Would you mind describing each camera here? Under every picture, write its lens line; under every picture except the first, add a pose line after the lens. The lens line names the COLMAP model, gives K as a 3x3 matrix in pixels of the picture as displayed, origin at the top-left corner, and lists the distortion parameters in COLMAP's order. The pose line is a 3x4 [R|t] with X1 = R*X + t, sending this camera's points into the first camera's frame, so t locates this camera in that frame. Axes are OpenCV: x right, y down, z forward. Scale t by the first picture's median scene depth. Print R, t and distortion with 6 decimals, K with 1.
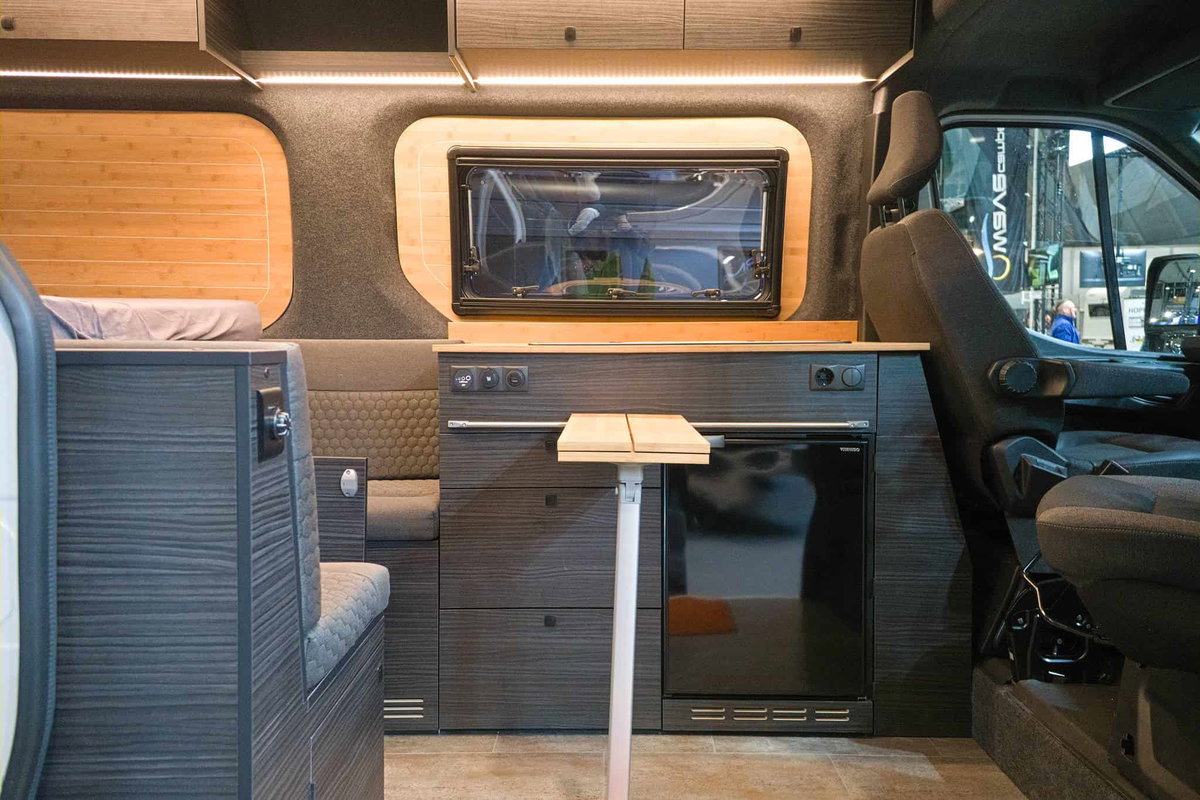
lens RADIAL K [[925.7, 0, 600.0], [0, 925.7, 400.0], [0, 0, 1]] dist [0.190520, -0.203798]
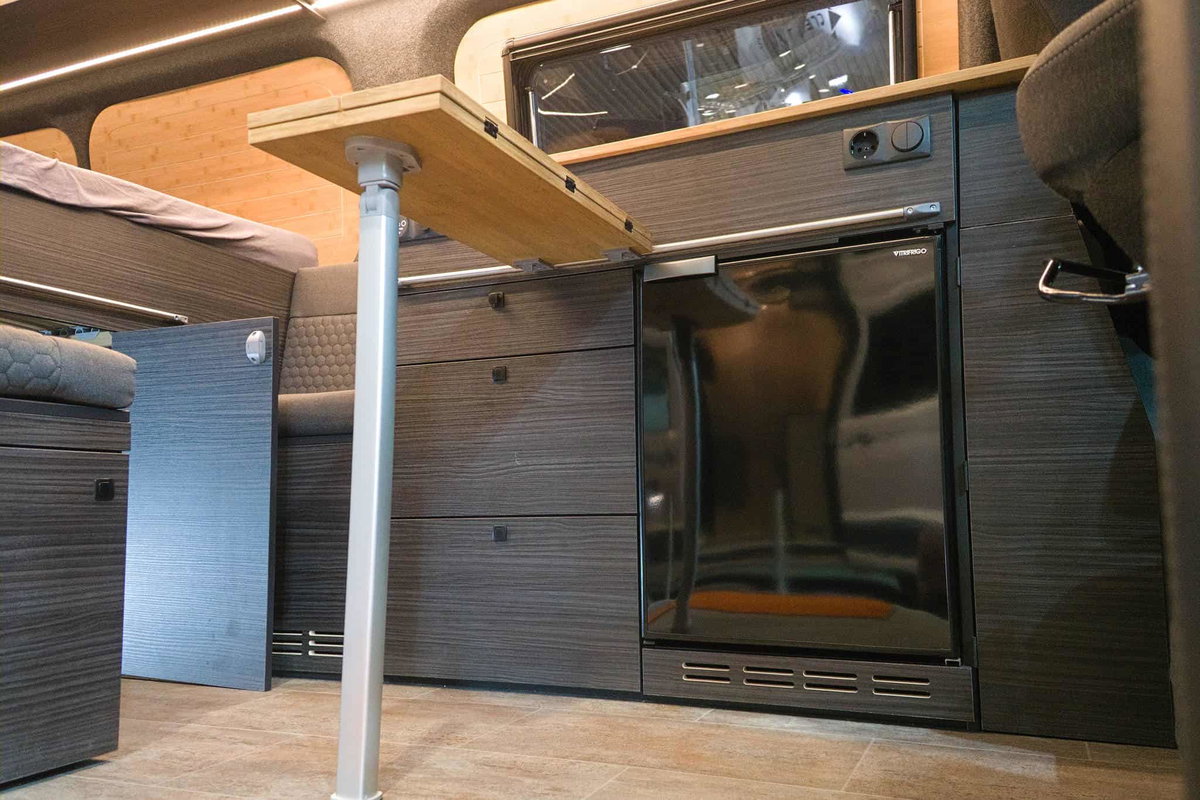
lens RADIAL K [[922.8, 0, 596.2], [0, 922.8, 451.0], [0, 0, 1]] dist [0.180205, -0.215475]
pose [[0.913121, -0.037715, -0.405940, 0.319480], [-0.010771, 0.993133, -0.116498, 0.255041], [0.407546, 0.110749, 0.906444, 0.350703]]
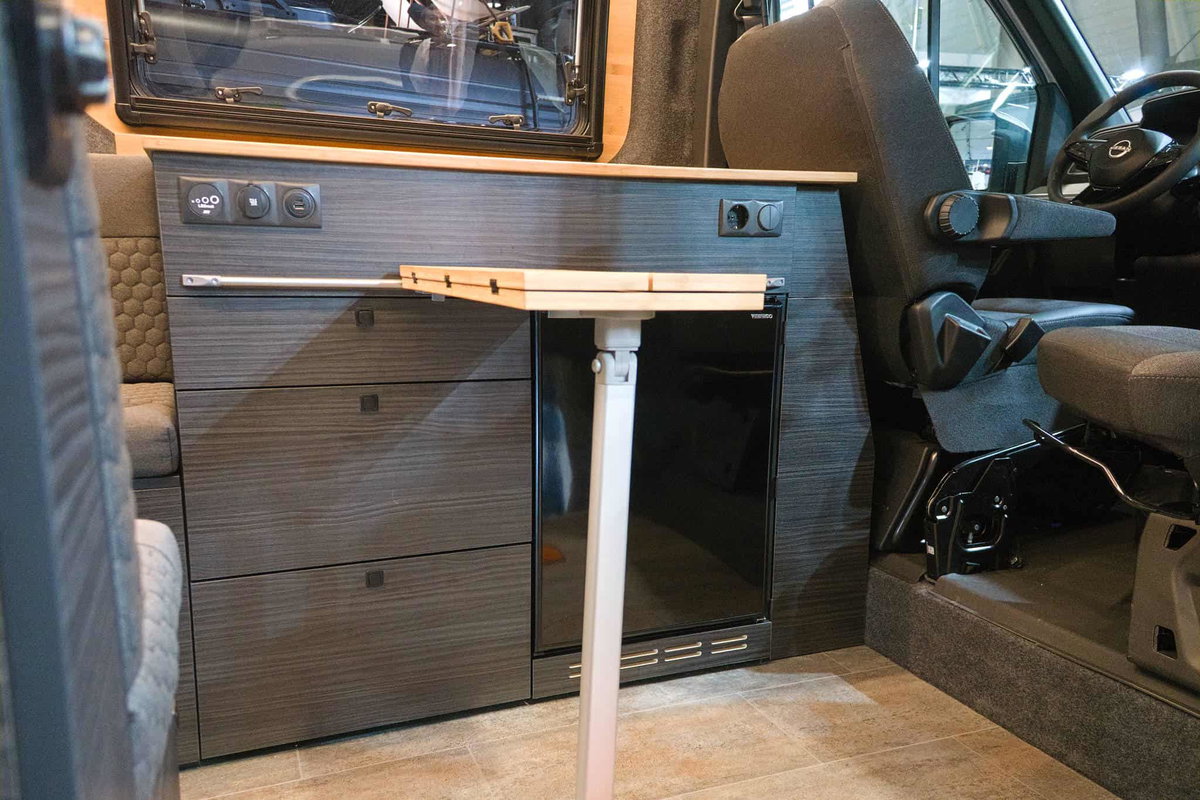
lens RADIAL K [[922.8, 0, 596.2], [0, 922.8, 451.0], [0, 0, 1]] dist [0.180205, -0.215475]
pose [[0.924350, -0.068869, 0.375280, -0.151820], [0.015899, 0.989673, 0.142458, 0.050445], [-0.381215, -0.125714, 0.915899, 0.329549]]
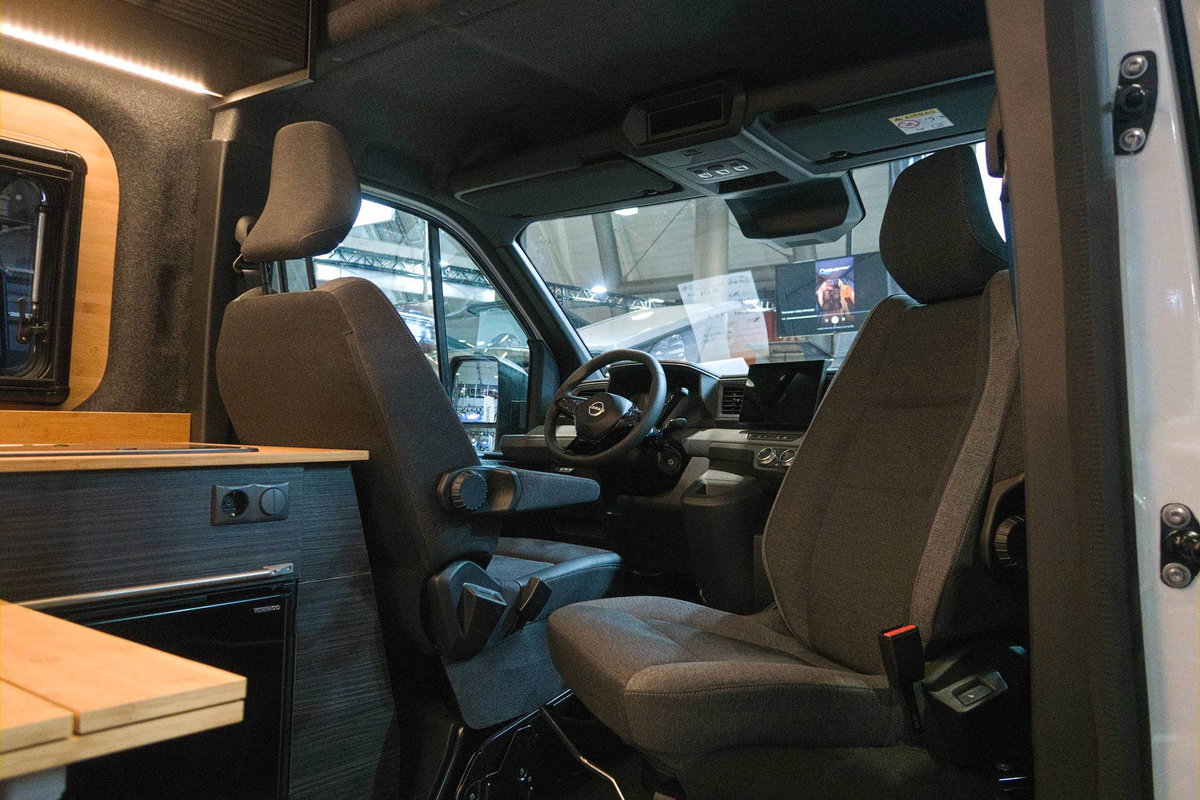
lens RADIAL K [[925.7, 0, 600.0], [0, 925.7, 400.0], [0, 0, 1]] dist [0.190520, -0.203798]
pose [[0.639503, 0.029012, 0.768241, -0.110051], [0.035284, 0.997127, -0.067026, -0.042429], [-0.767979, 0.069970, 0.636642, 0.359141]]
